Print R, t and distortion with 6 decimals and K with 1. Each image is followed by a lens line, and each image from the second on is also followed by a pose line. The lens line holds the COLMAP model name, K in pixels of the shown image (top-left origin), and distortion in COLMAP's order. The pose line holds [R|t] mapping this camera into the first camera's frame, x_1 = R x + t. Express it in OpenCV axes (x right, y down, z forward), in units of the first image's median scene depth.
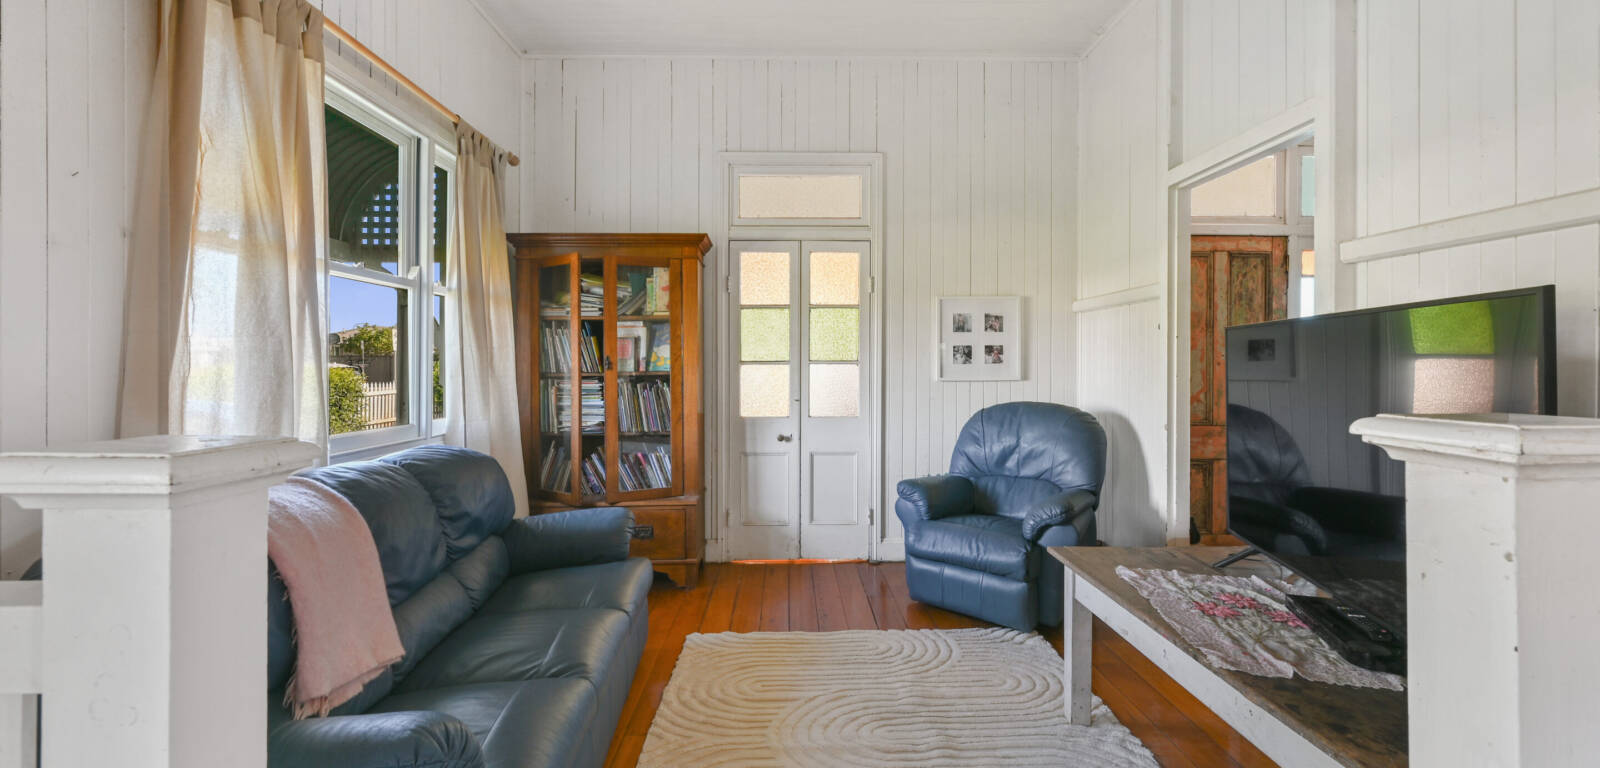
lens RADIAL K [[649.2, 0, 801.4], [0, 649.2, 372.3], [0, 0, 1]] dist [-0.013311, -0.000176]
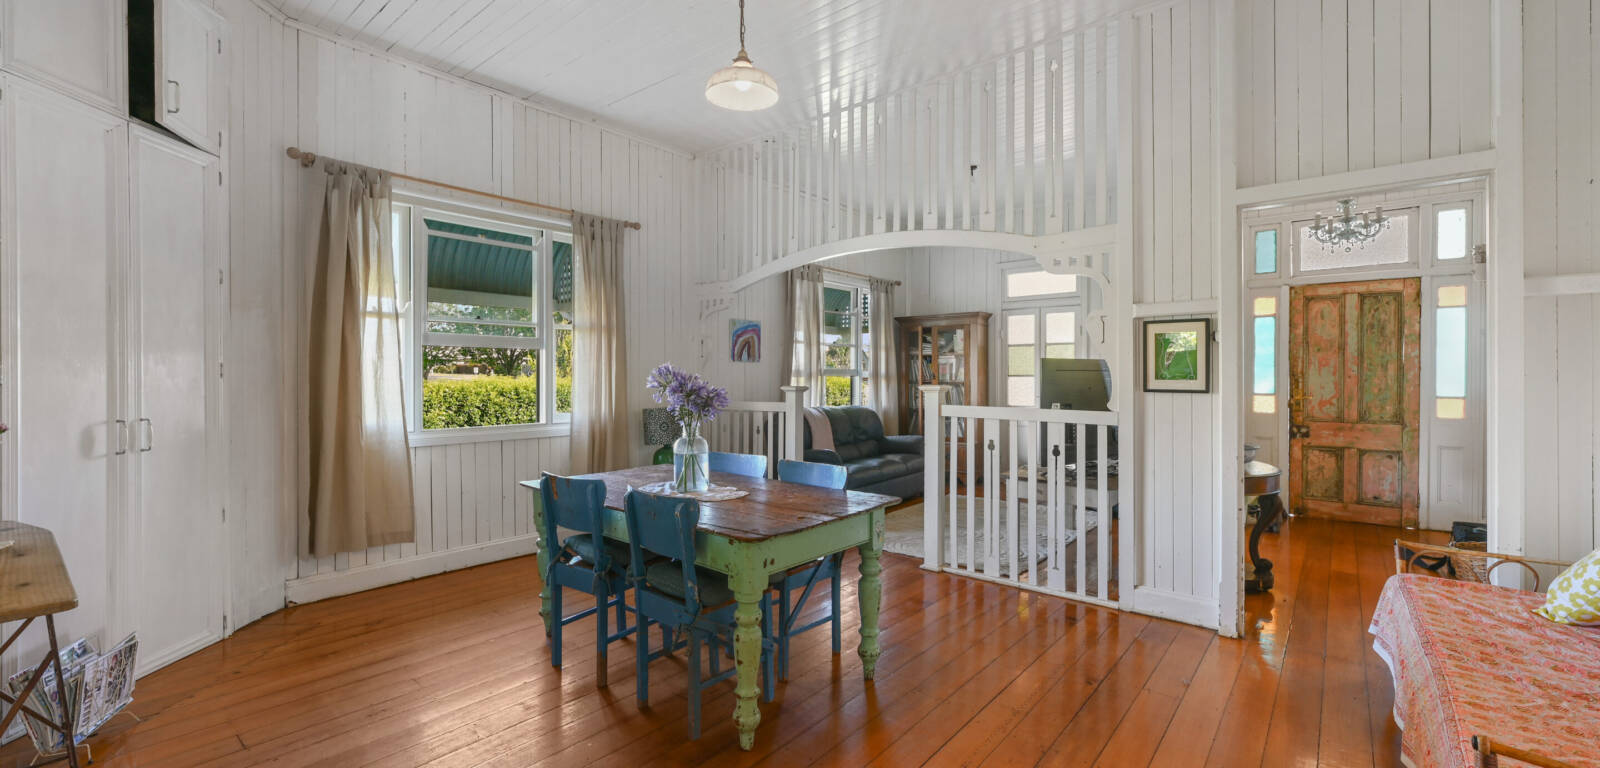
lens RADIAL K [[649.2, 0, 801.3], [0, 649.2, 382.7], [0, 0, 1]] dist [-0.013311, -0.000176]
pose [[0.748496, 0.007778, -0.663094, 0.690460], [-0.010759, 0.999942, -0.000415, 0.012162], [0.663052, 0.007445, 0.748536, -0.776765]]
